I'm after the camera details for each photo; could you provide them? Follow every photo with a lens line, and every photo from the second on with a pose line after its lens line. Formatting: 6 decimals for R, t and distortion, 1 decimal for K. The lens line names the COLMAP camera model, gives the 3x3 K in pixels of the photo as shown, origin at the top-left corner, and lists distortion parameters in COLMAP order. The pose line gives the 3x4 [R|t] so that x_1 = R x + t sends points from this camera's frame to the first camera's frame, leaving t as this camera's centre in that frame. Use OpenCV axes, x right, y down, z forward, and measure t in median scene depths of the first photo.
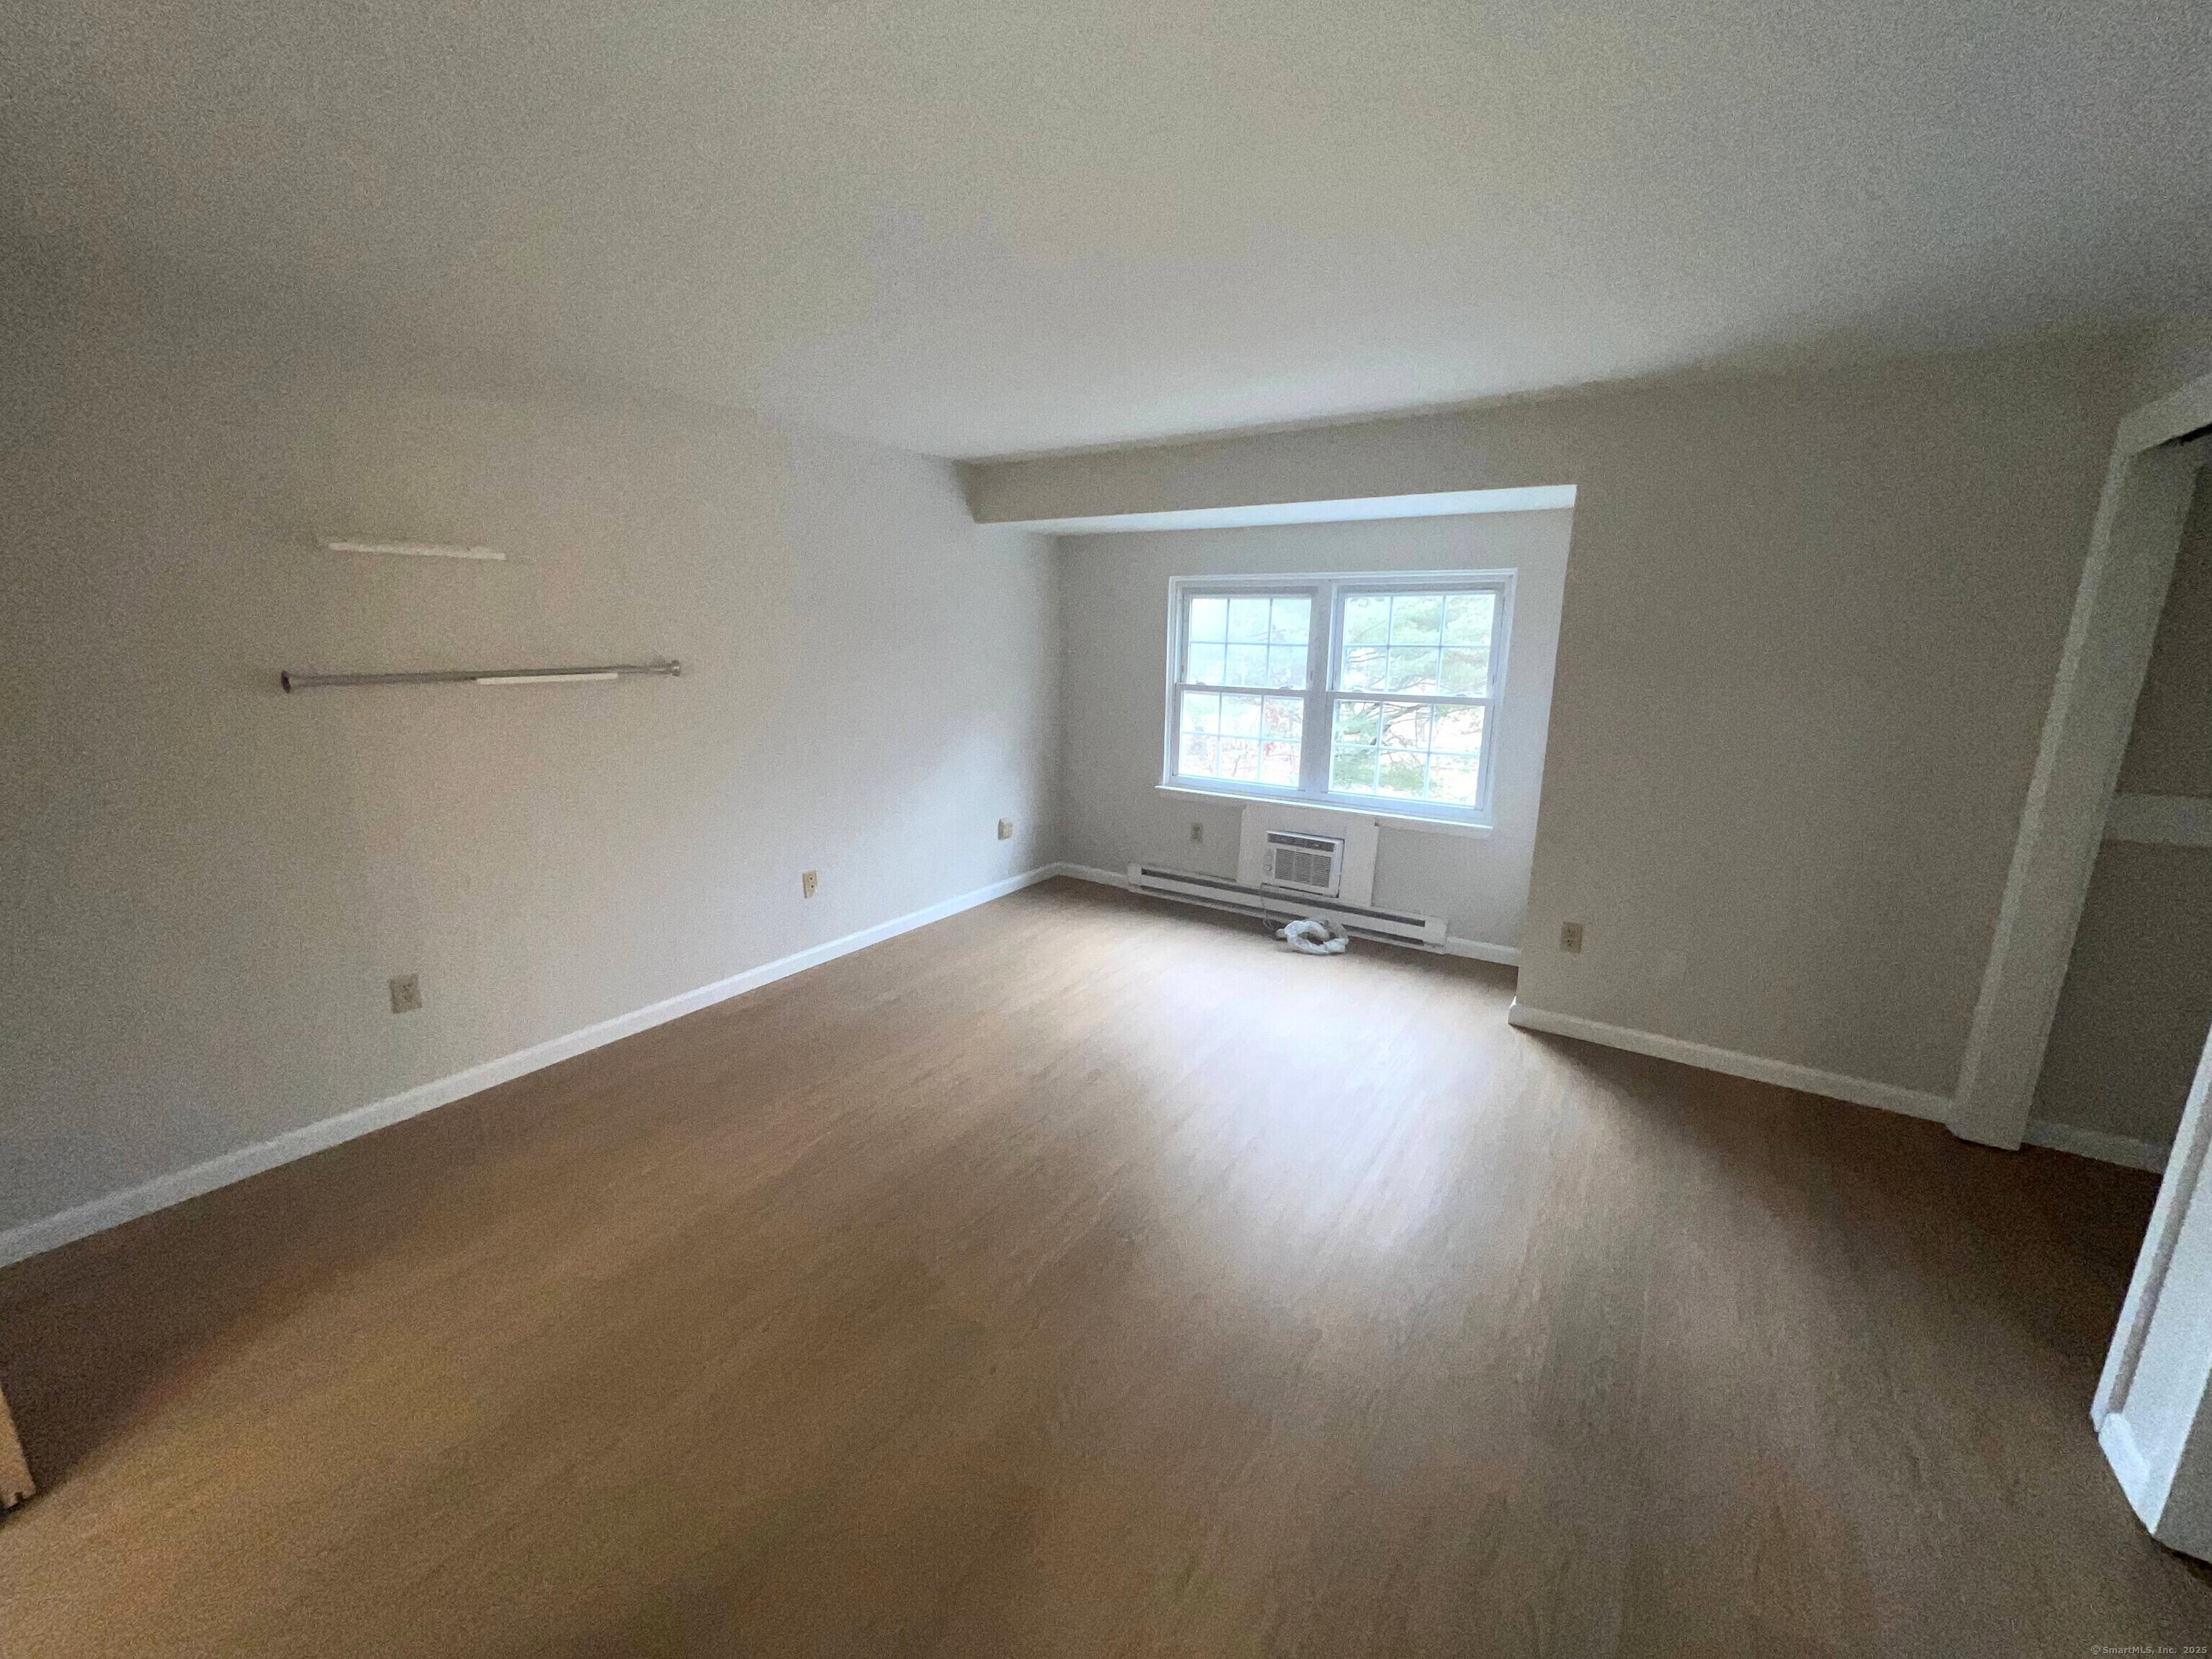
lens RADIAL K [[877.2, 0, 1109.5], [0, 877.2, 826.0], [0, 0, 1]] dist [-0.000132, 0.000231]
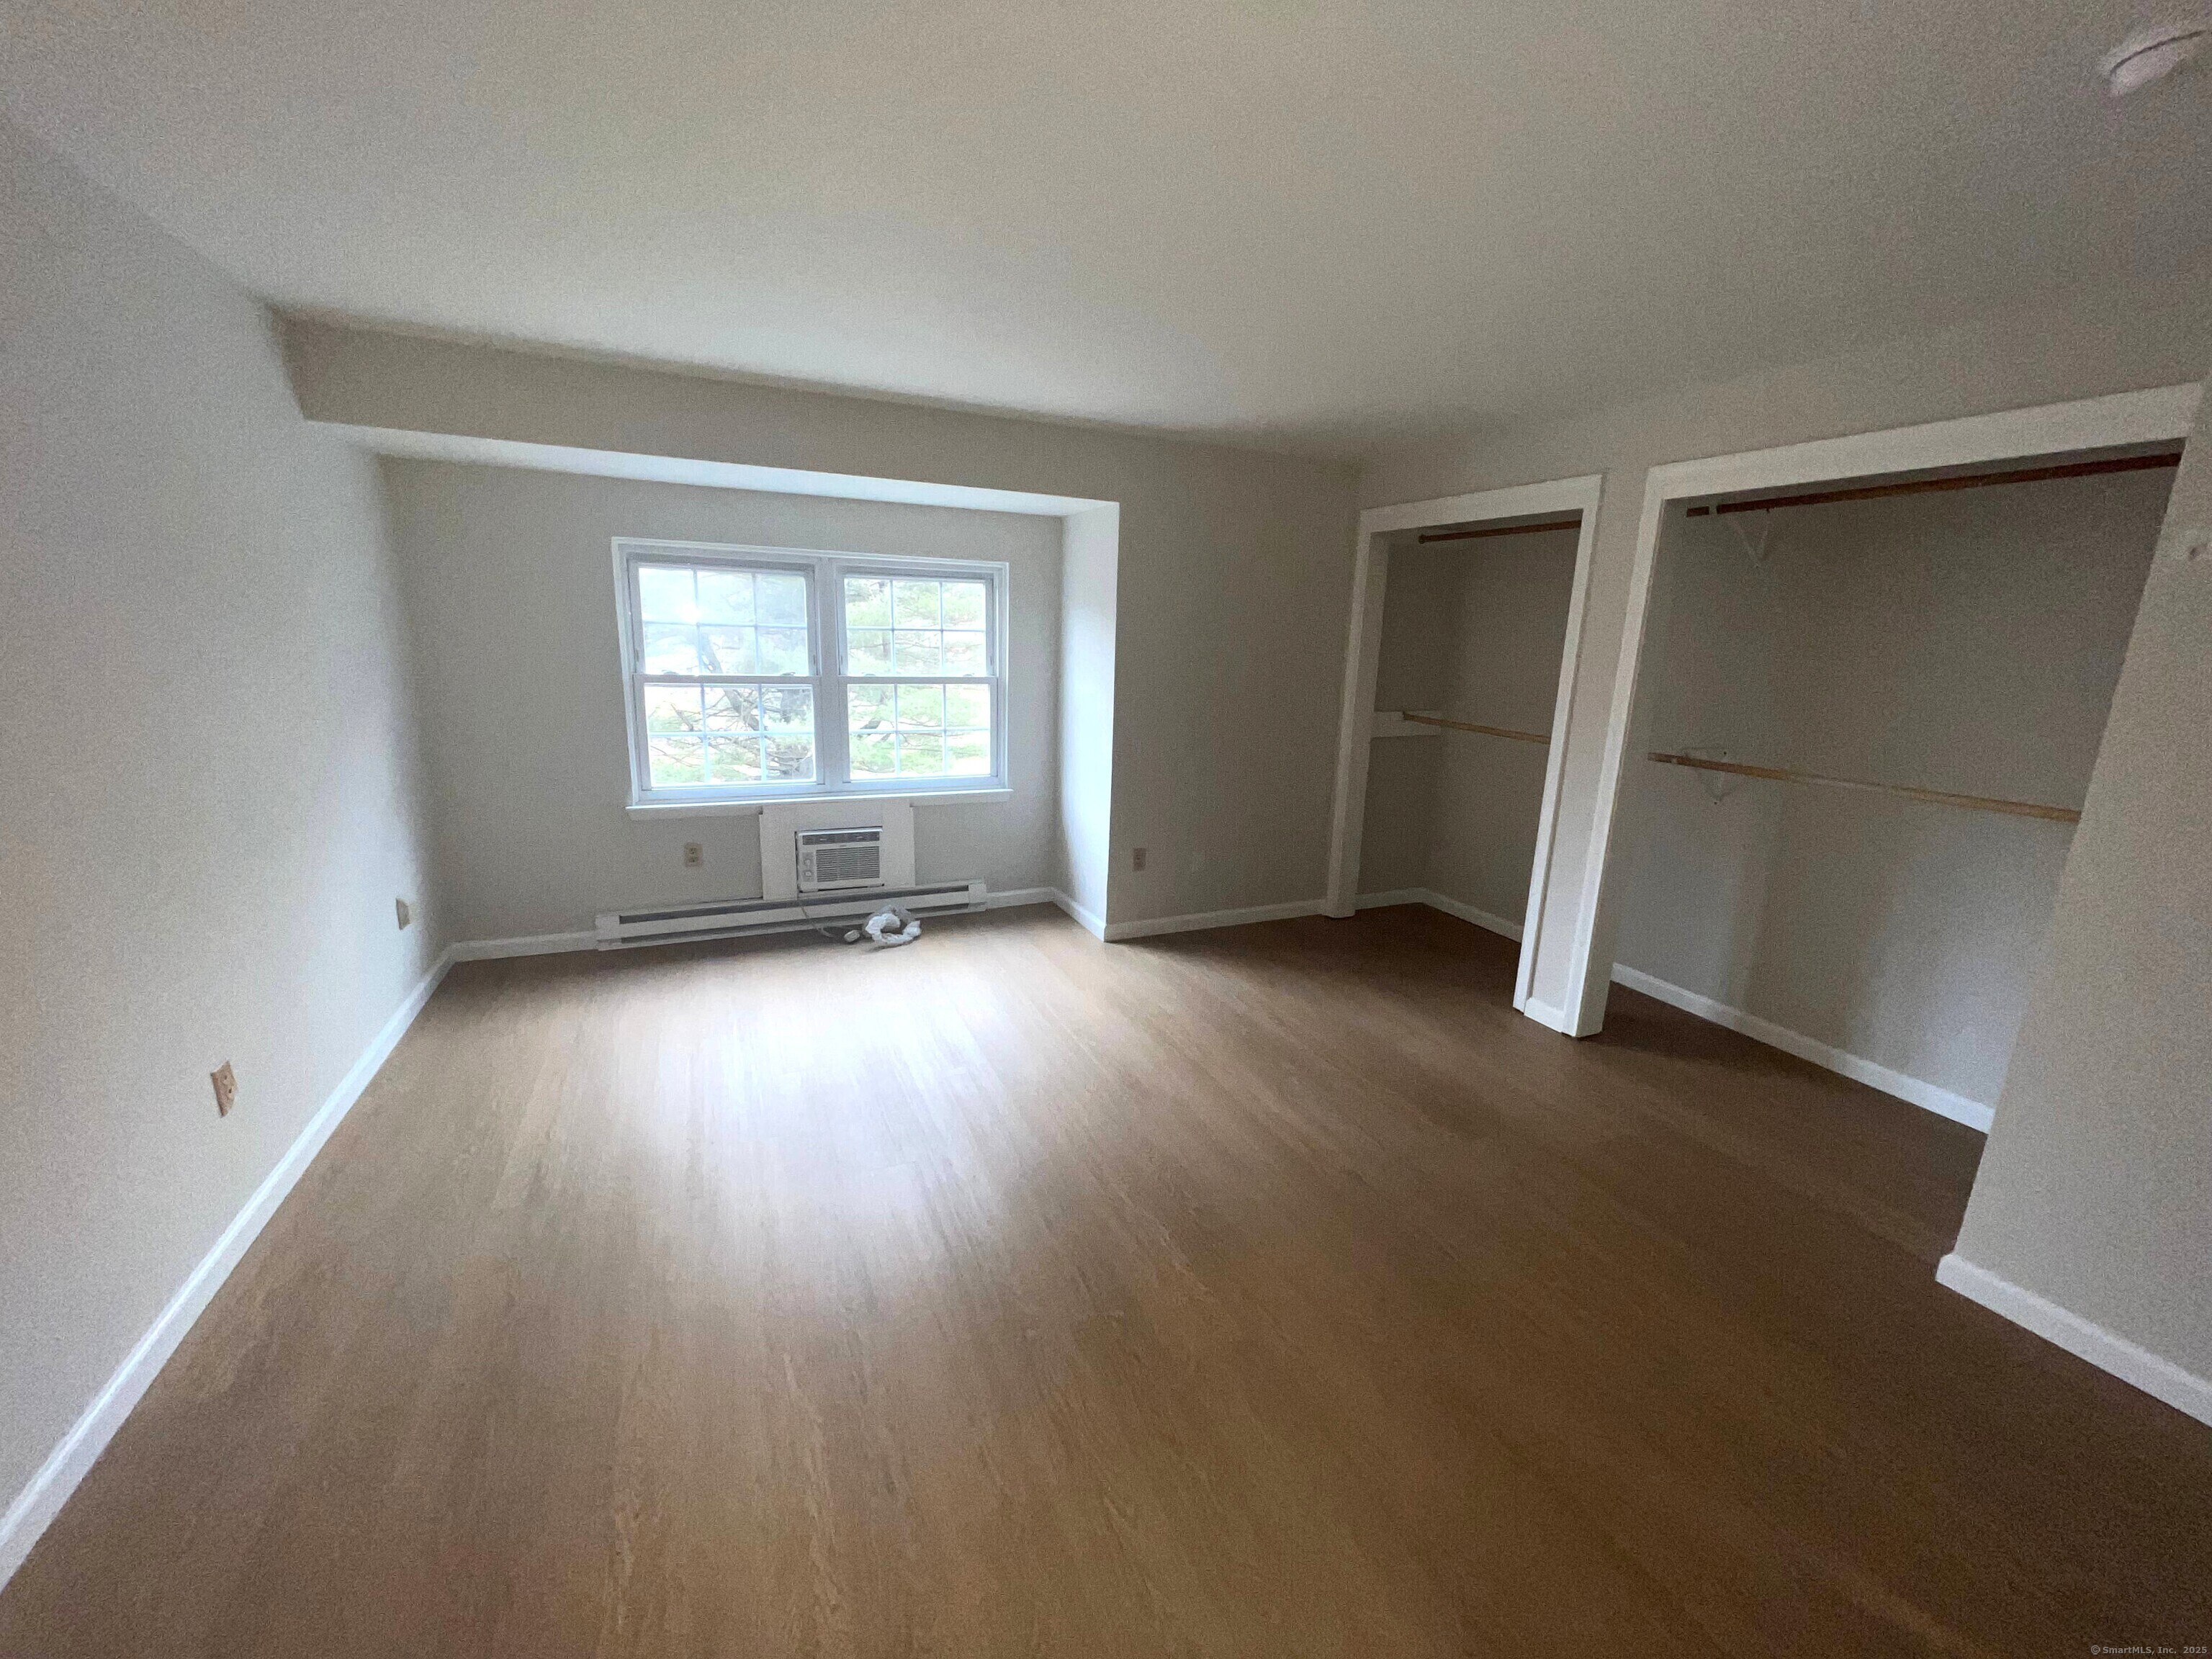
lens RADIAL K [[877.2, 0, 1109.5], [0, 877.2, 826.0], [0, 0, 1]] dist [-0.000132, 0.000231]
pose [[0.535222, -0.179848, 0.825344, -0.410416], [0.158992, 0.981057, 0.110675, -0.053411], [-0.829614, 0.071987, 0.553677, 0.241867]]
